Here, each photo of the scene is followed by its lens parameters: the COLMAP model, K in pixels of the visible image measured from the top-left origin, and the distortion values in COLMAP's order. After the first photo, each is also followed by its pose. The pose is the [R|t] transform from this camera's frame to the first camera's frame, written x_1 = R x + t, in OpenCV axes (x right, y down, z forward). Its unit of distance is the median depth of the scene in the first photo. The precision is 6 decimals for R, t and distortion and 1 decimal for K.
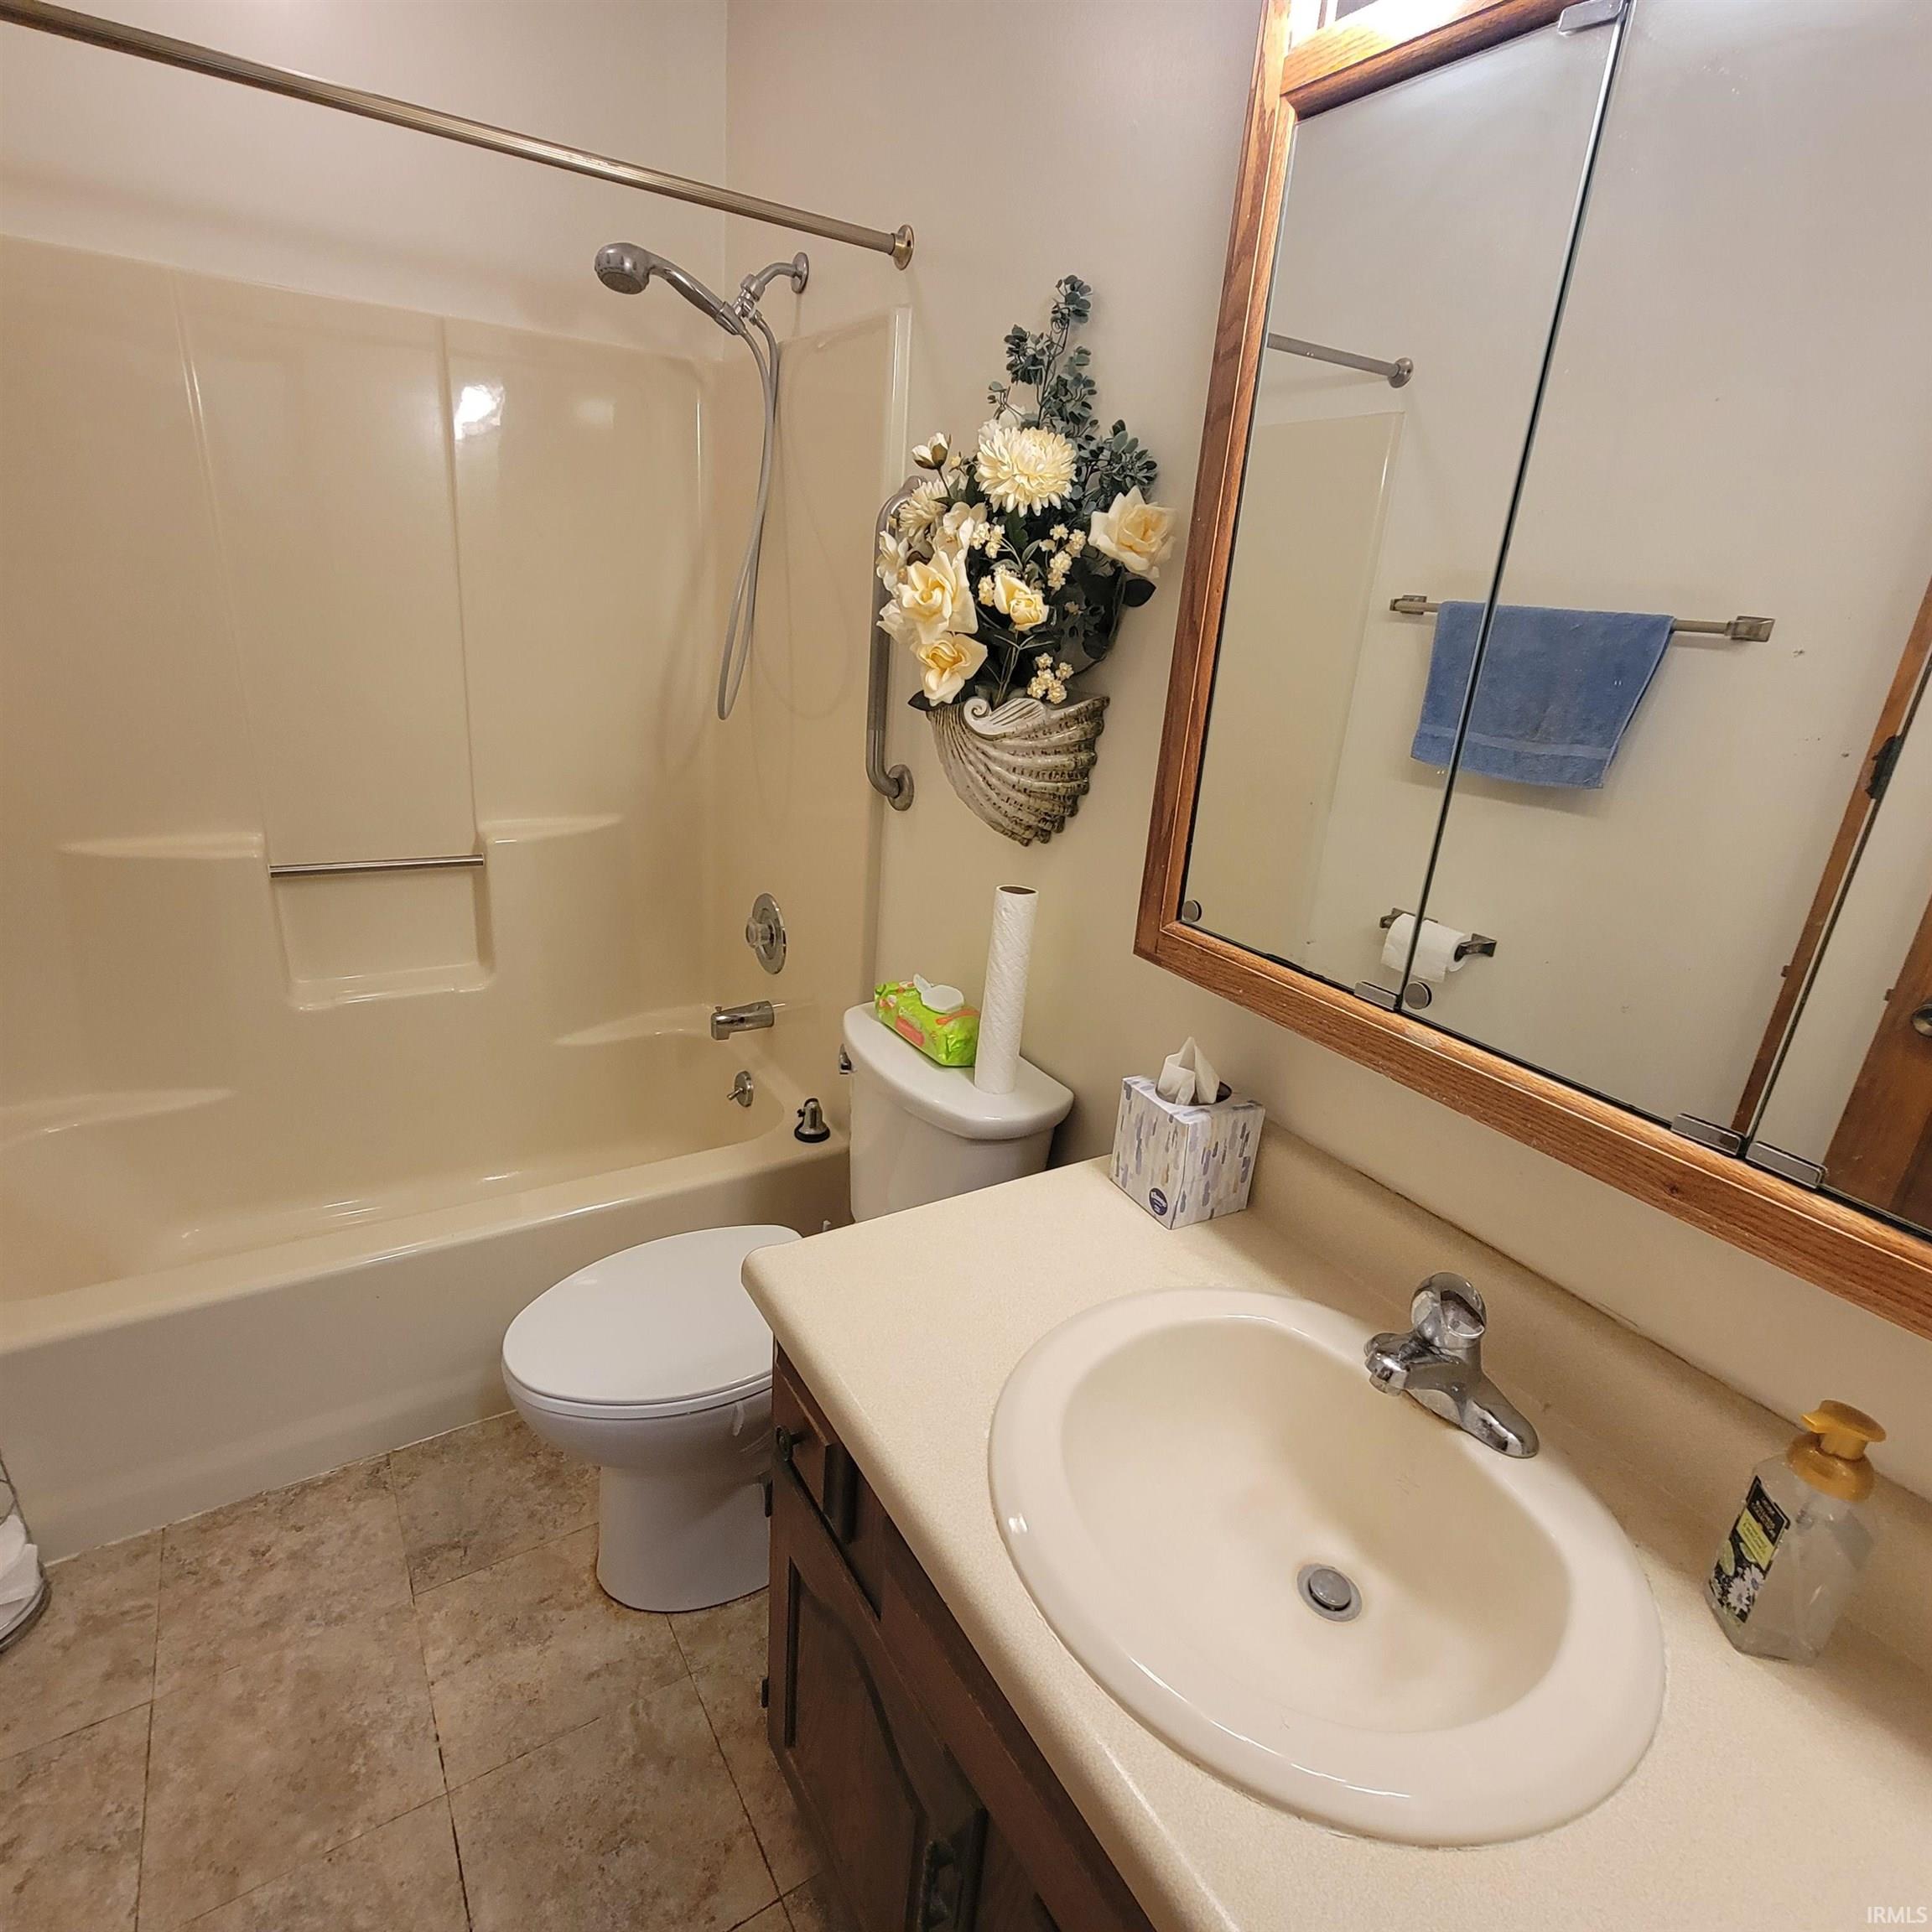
lens RADIAL K [[1047.5, 0, 957.6], [0, 1047.5, 971.1], [0, 0, 1]] dist [-0.006931, -0.000718]
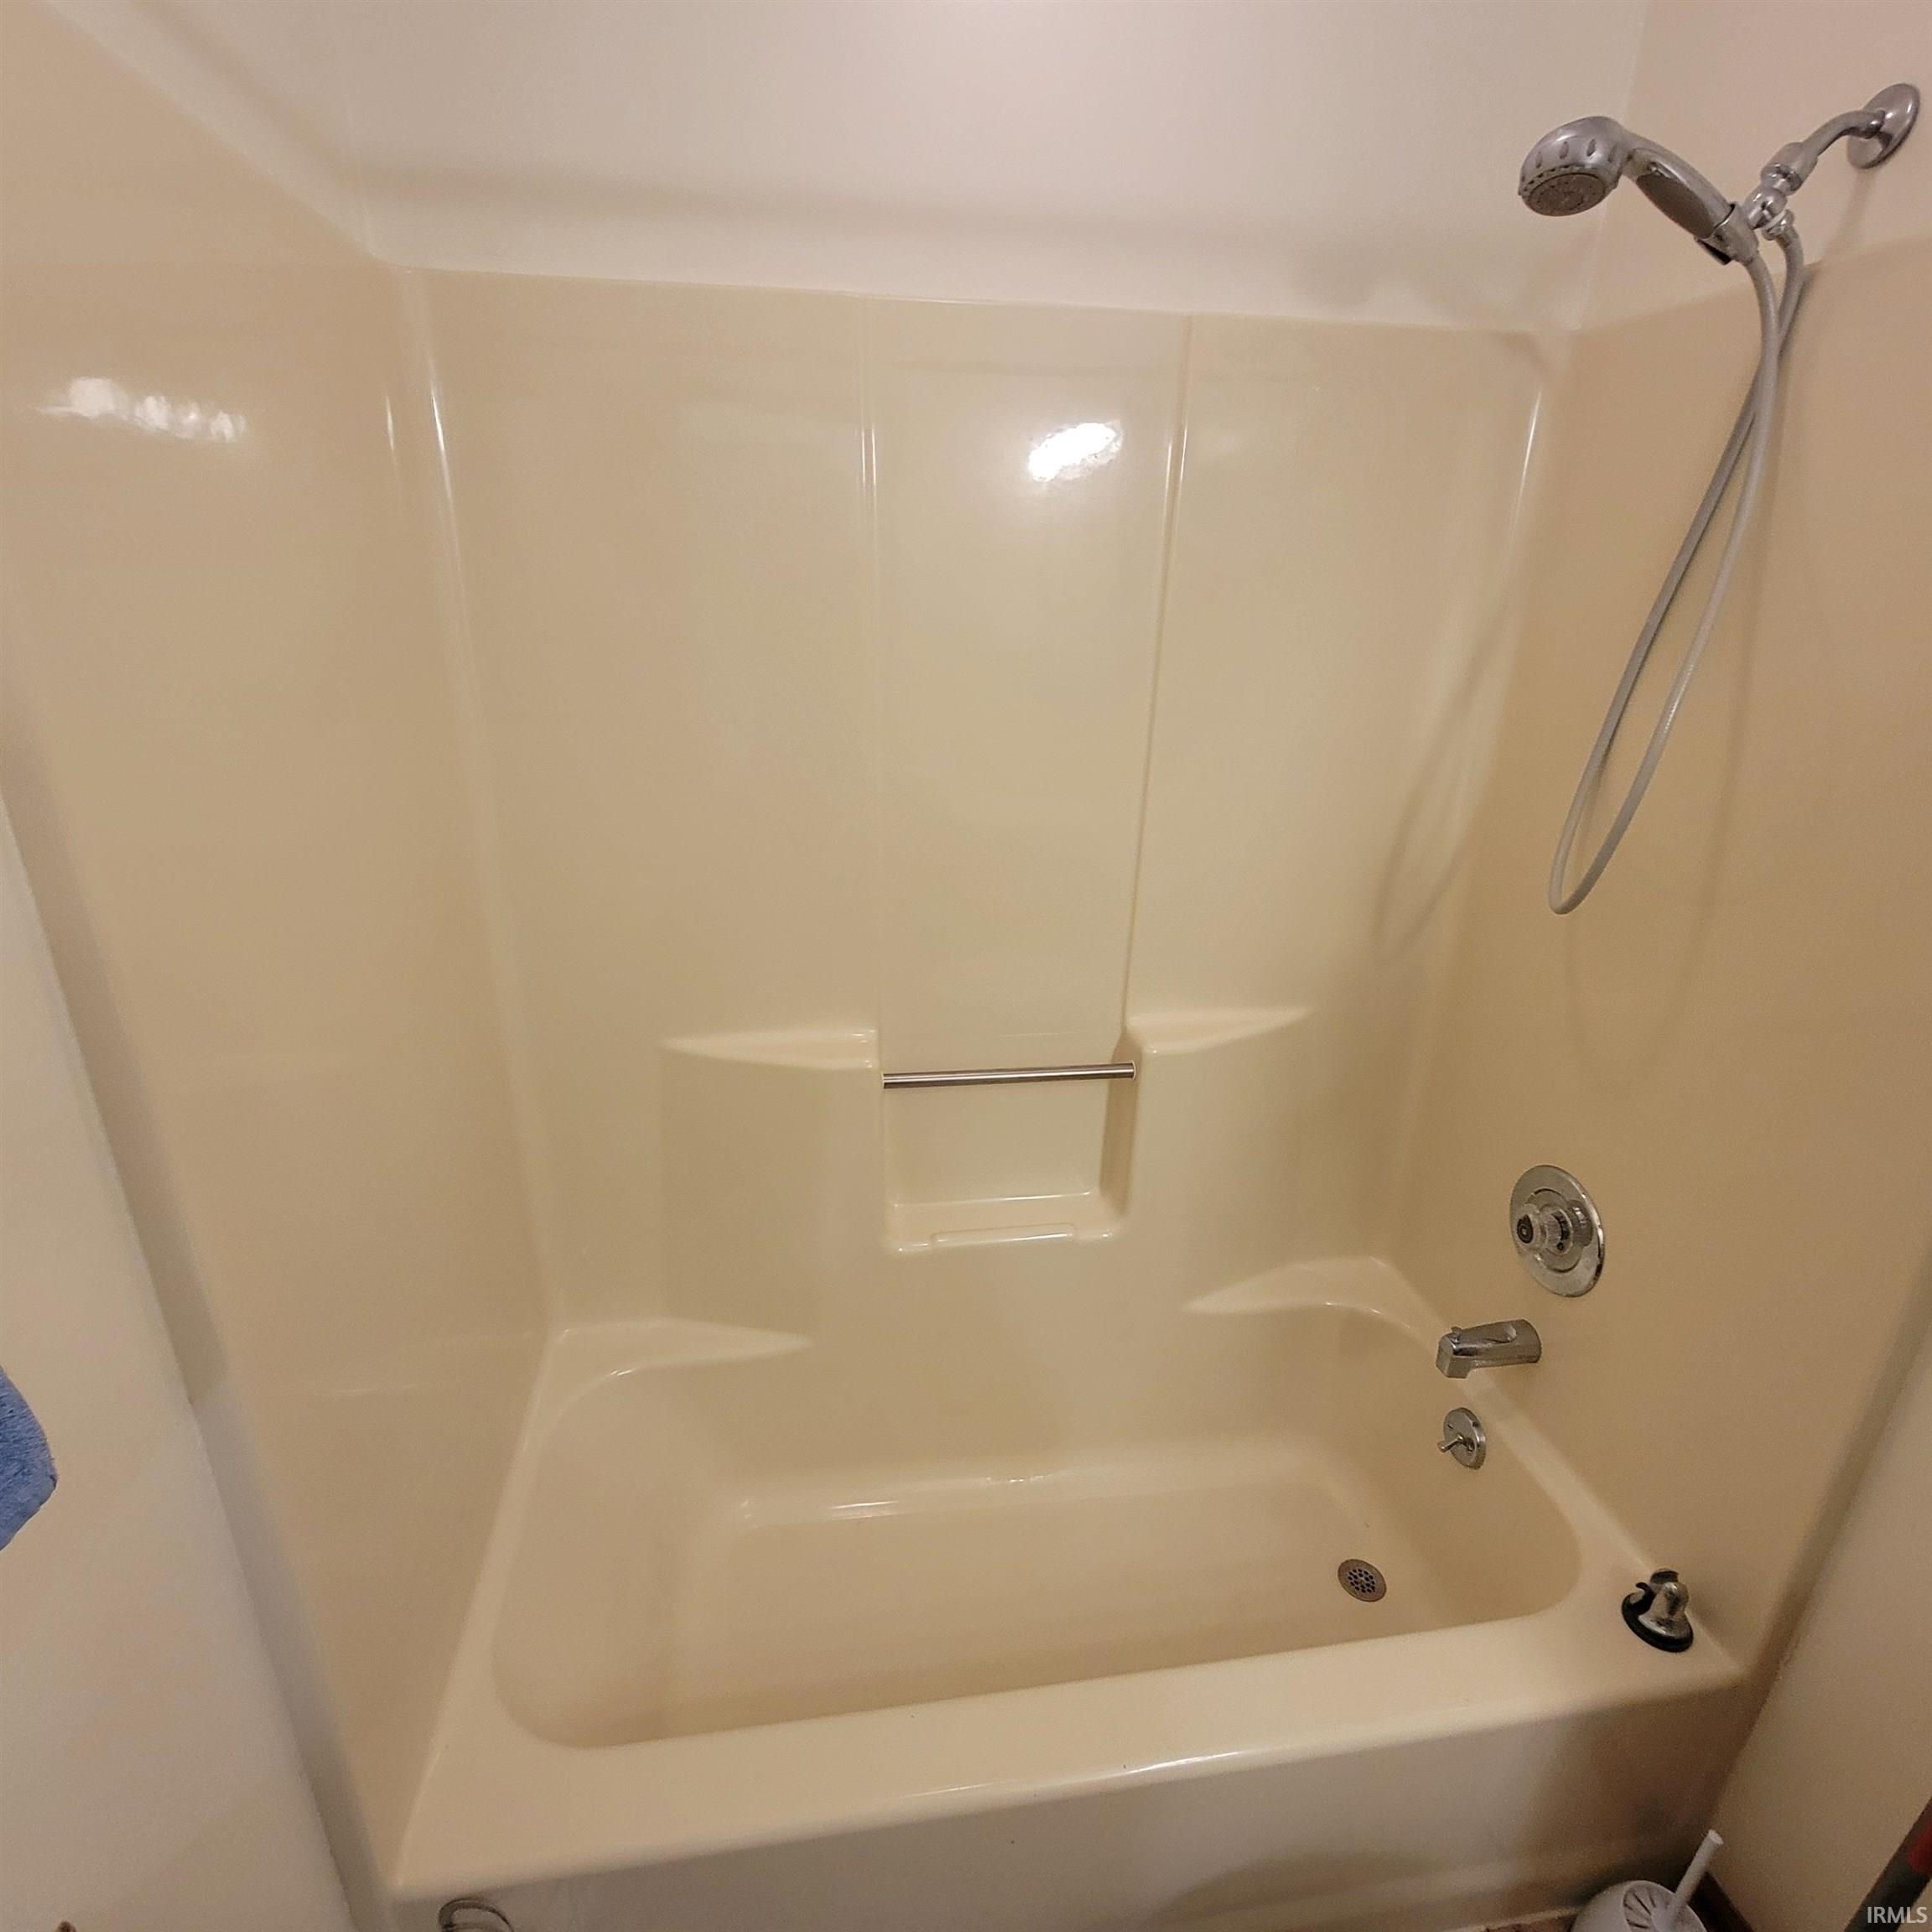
lens RADIAL K [[1069.1, 0, 966.0], [0, 1069.1, 966.0], [0, 0, 1]] dist [-0.001796, -0.000899]
pose [[0.913276, 0.081078, -0.399191, -0.286965], [-0.087656, 0.996149, 0.001784, -0.179651], [0.397799, 0.033362, 0.916866, 0.294647]]
